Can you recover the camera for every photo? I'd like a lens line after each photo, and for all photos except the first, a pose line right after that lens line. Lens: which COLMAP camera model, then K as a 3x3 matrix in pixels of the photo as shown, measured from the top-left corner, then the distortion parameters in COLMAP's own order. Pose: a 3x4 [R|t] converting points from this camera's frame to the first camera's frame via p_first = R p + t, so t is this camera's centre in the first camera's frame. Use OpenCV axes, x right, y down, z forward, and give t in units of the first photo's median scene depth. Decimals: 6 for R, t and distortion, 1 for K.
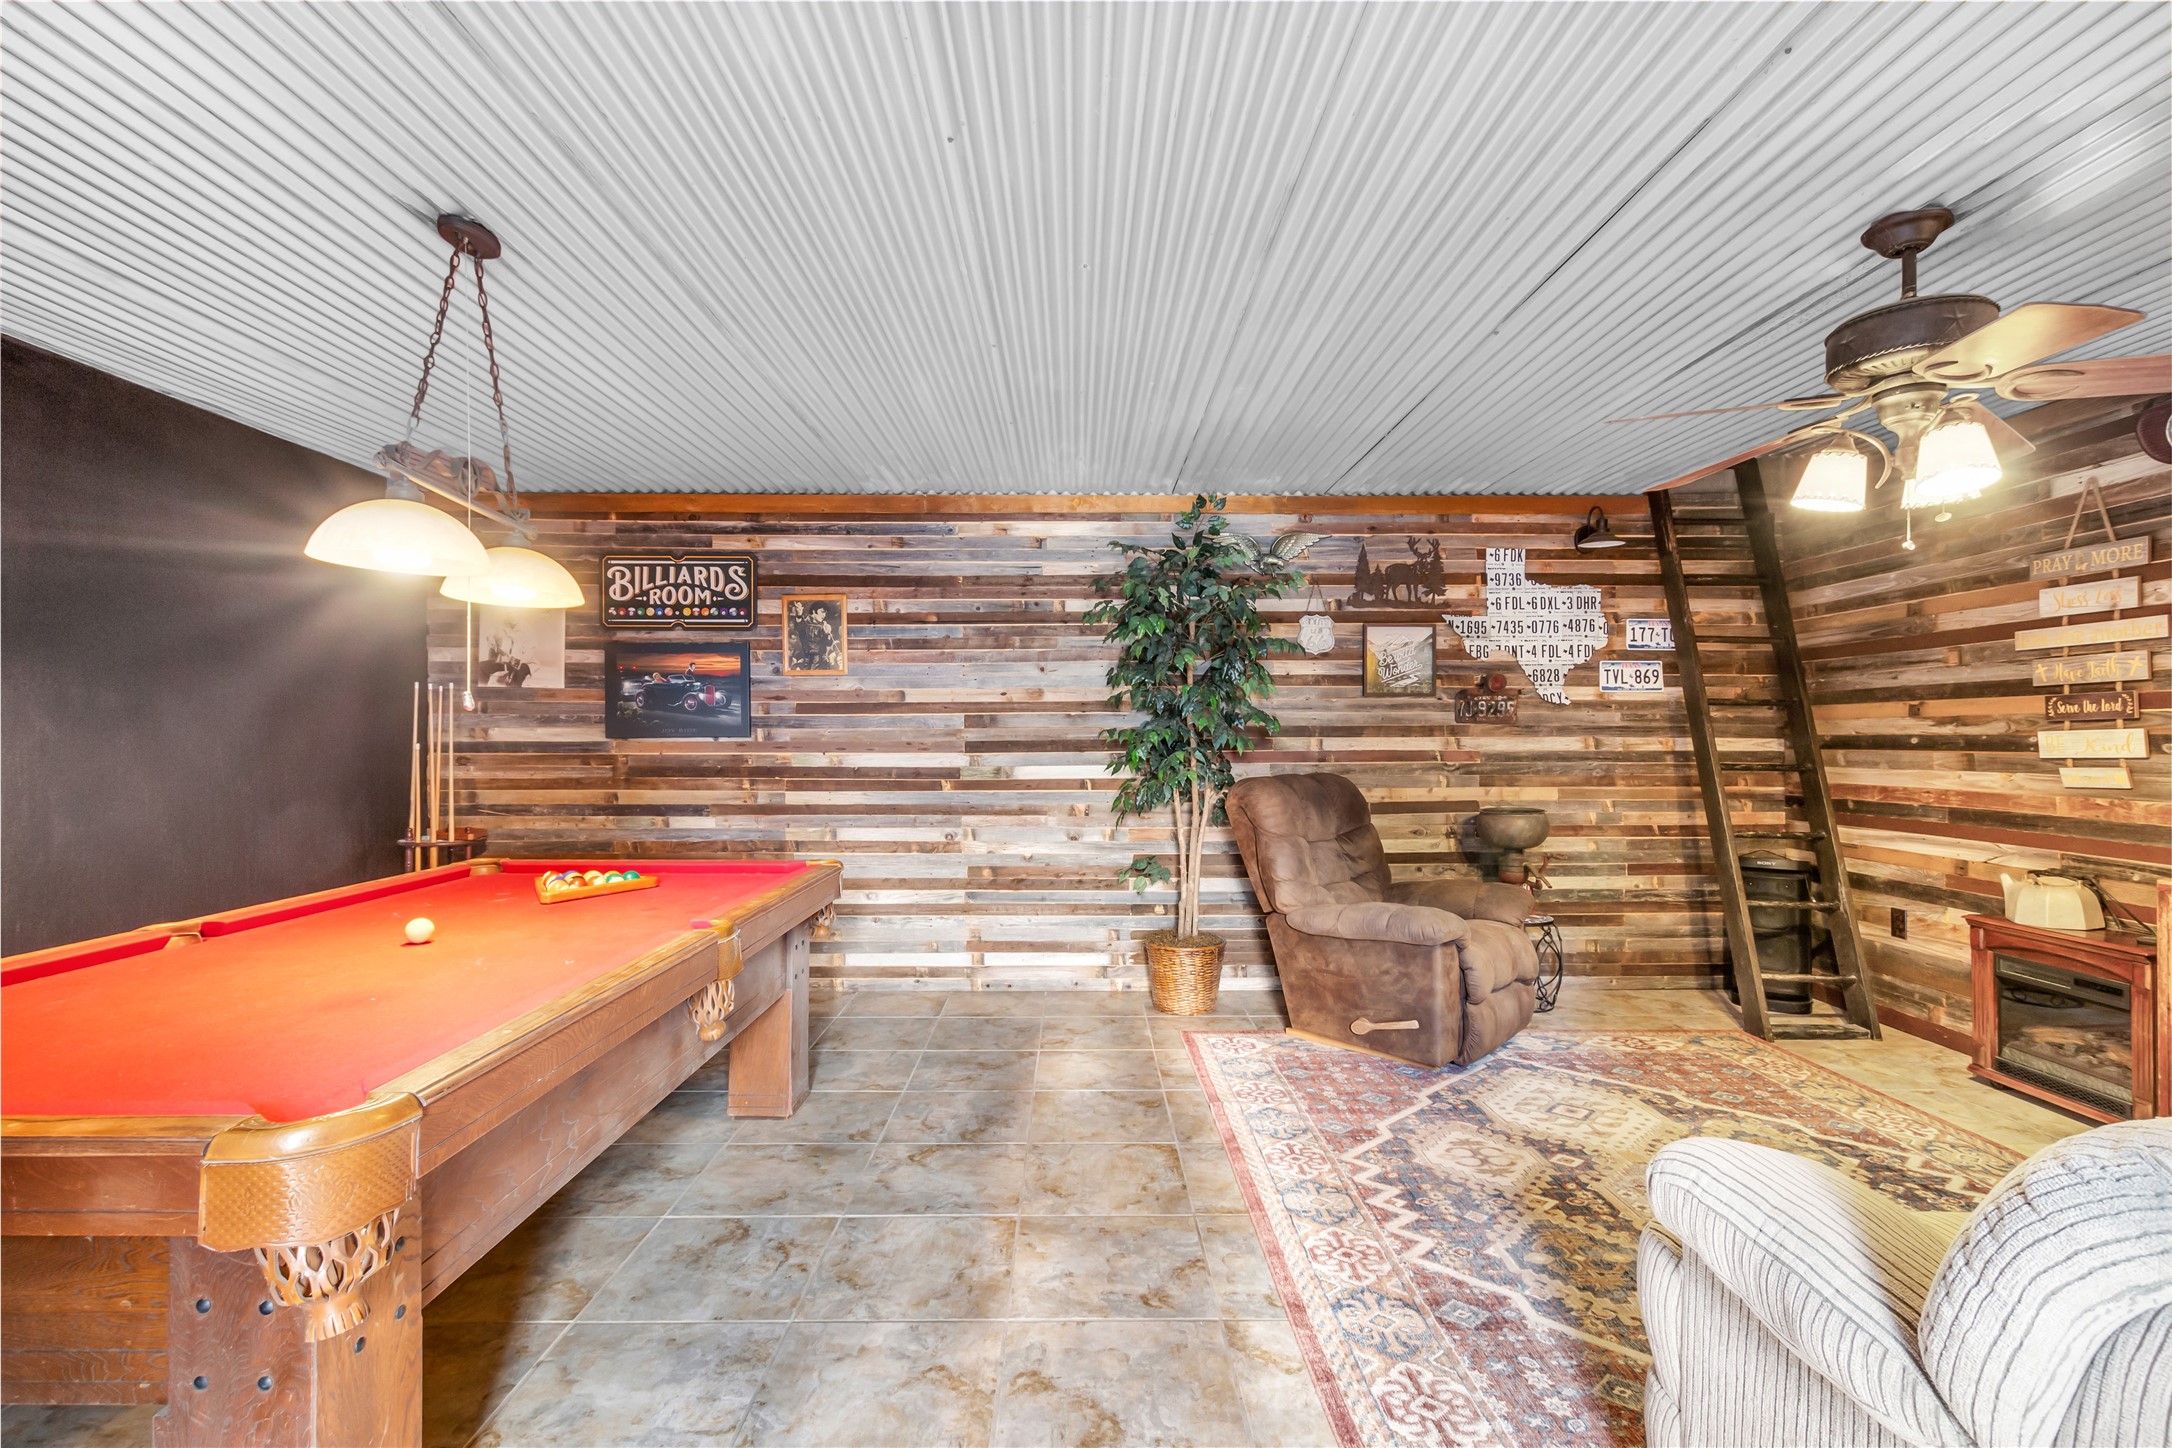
lens RADIAL K [[995.4, 0, 1084.0], [0, 995.4, 725.1], [0, 0, 1]] dist [0.004579, -0.002089]
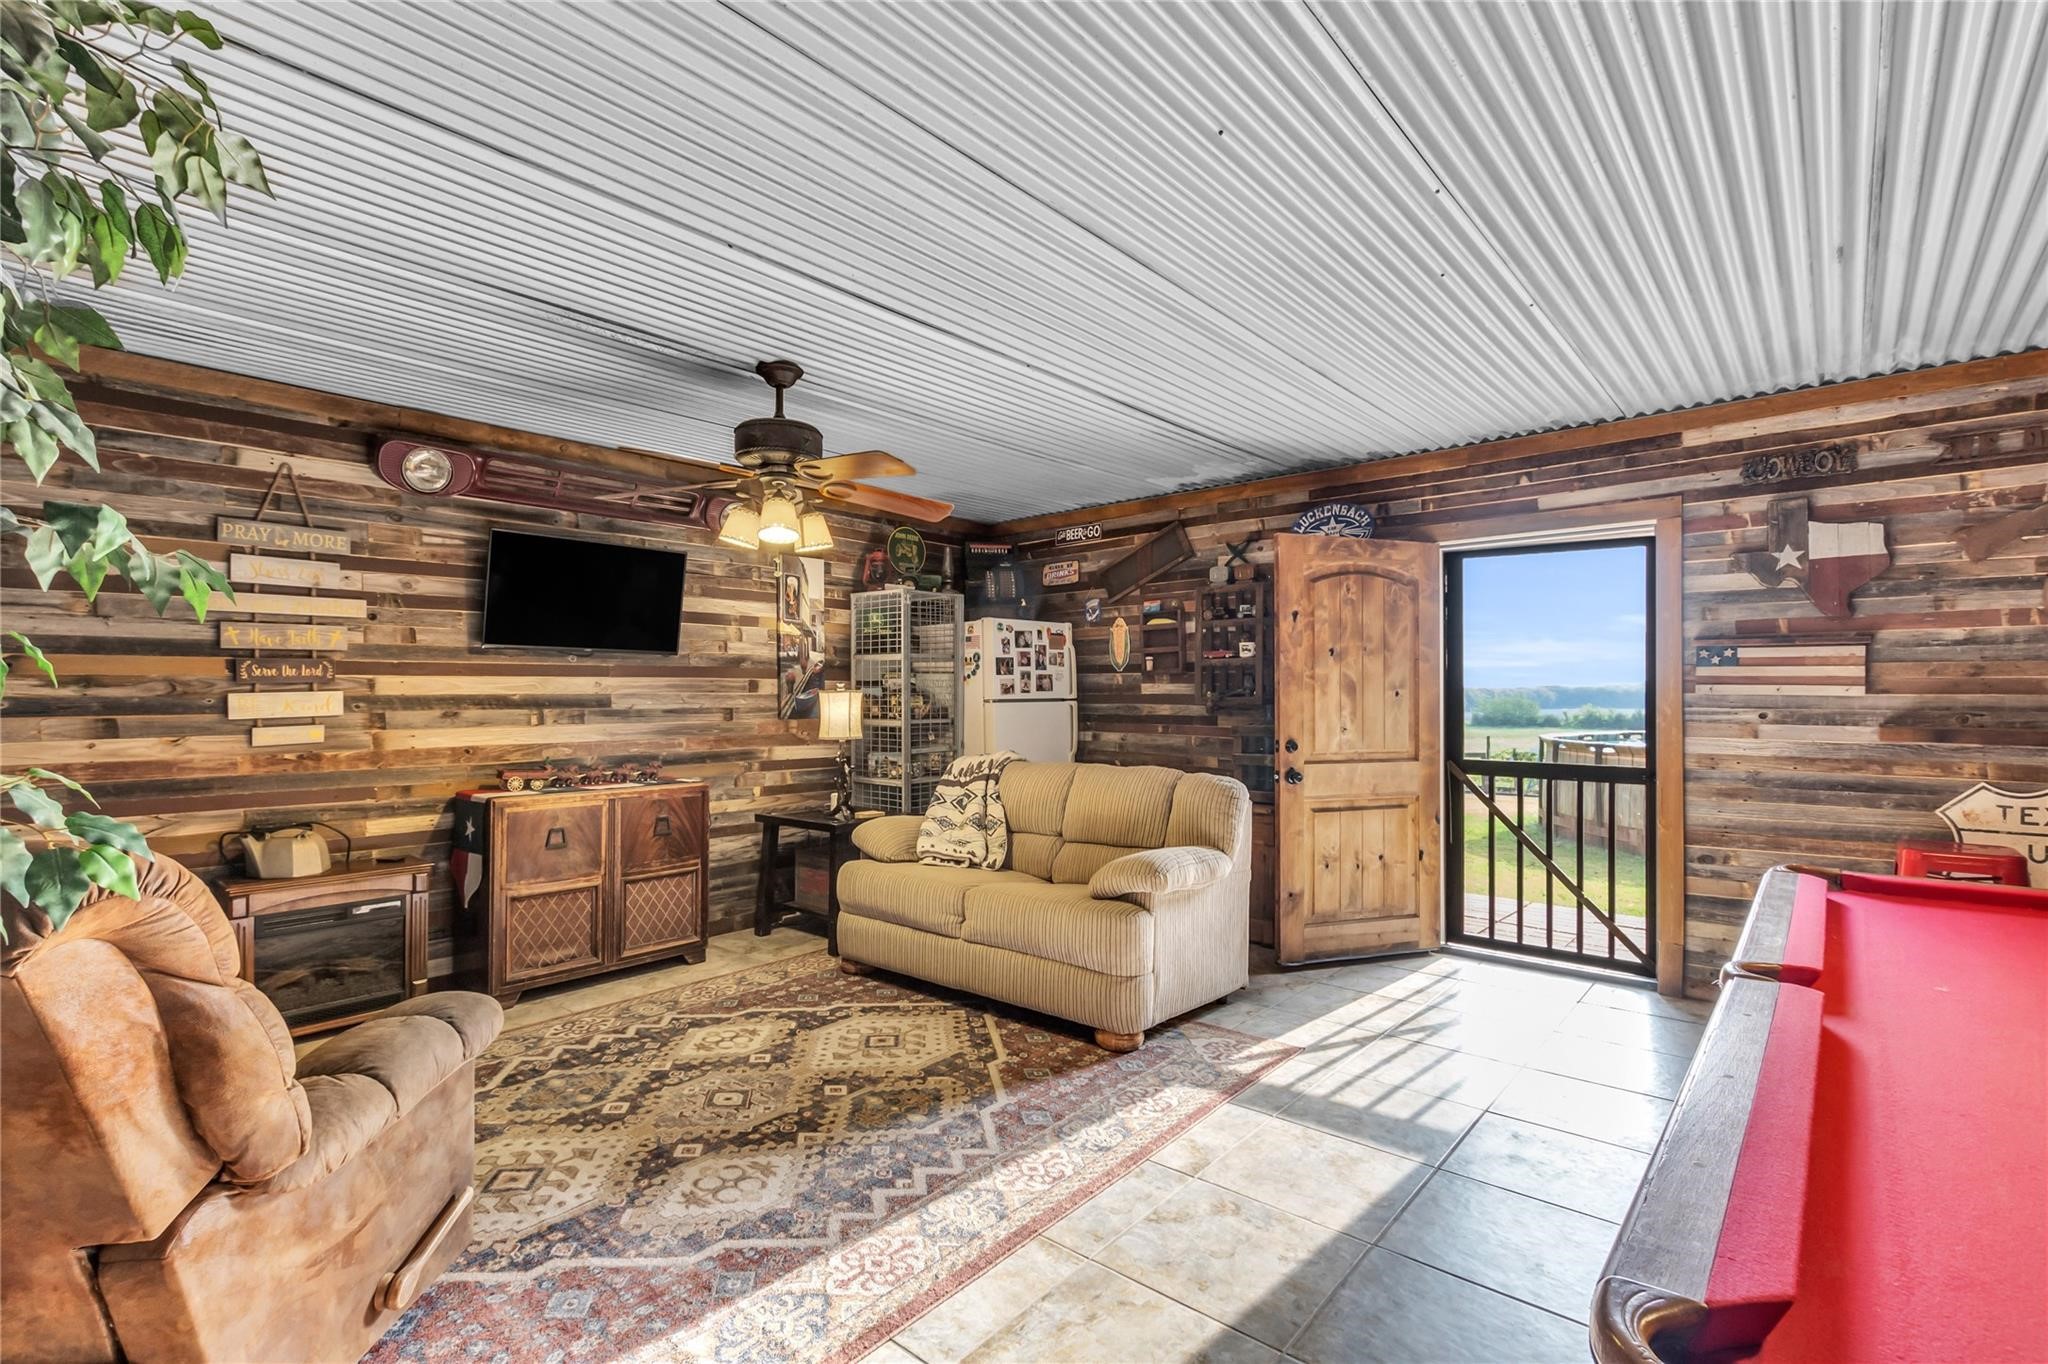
lens RADIAL K [[938.6, 0, 1018.3], [0, 938.6, 692.3], [0, 0, 1]] dist [0.004579, -0.002089]
pose [[-0.754729, 0.008752, 0.655978, -0.295972], [0.001780, 0.999935, -0.011293, 0.019489], [-0.656034, -0.007356, -0.754695, 1.332967]]
